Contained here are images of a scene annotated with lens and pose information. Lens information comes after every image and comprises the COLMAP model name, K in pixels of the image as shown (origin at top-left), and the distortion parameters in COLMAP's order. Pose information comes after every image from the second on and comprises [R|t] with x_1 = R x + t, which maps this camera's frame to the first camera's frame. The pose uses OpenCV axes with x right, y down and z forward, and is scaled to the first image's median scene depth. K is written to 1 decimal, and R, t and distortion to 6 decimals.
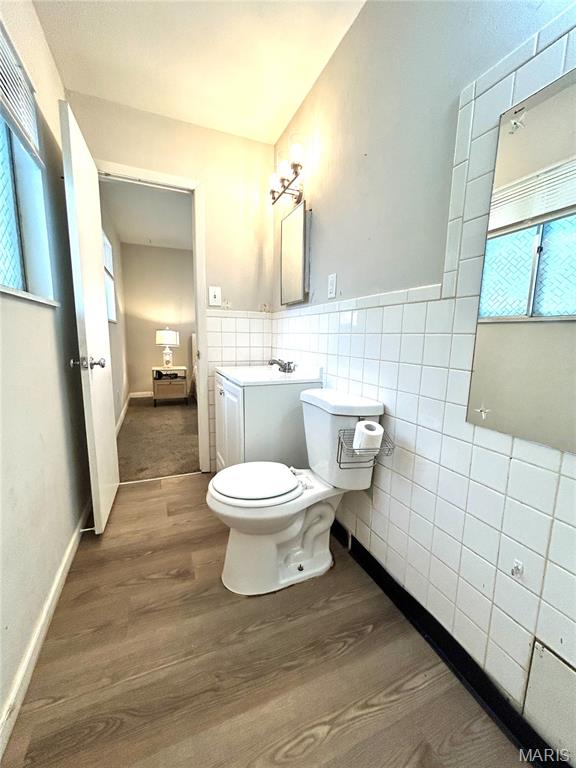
lens RADIAL K [[309.5, 0, 288.5], [0, 309.5, 383.8], [0, 0, 1]] dist [-0.002920, 0.000612]
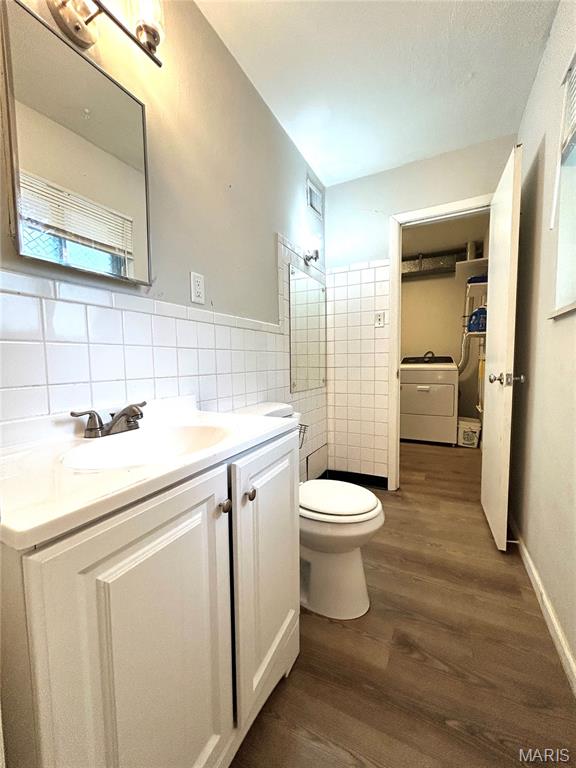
lens RADIAL K [[309.5, 0, 287.9], [0, 309.5, 383.5], [0, 0, 1]] dist [-0.002920, 0.000612]
pose [[-0.645682, -0.067196, 0.760644, -0.774088], [0.119092, 0.975070, 0.187231, -0.256185], [-0.754262, 0.211478, -0.621583, 1.732310]]
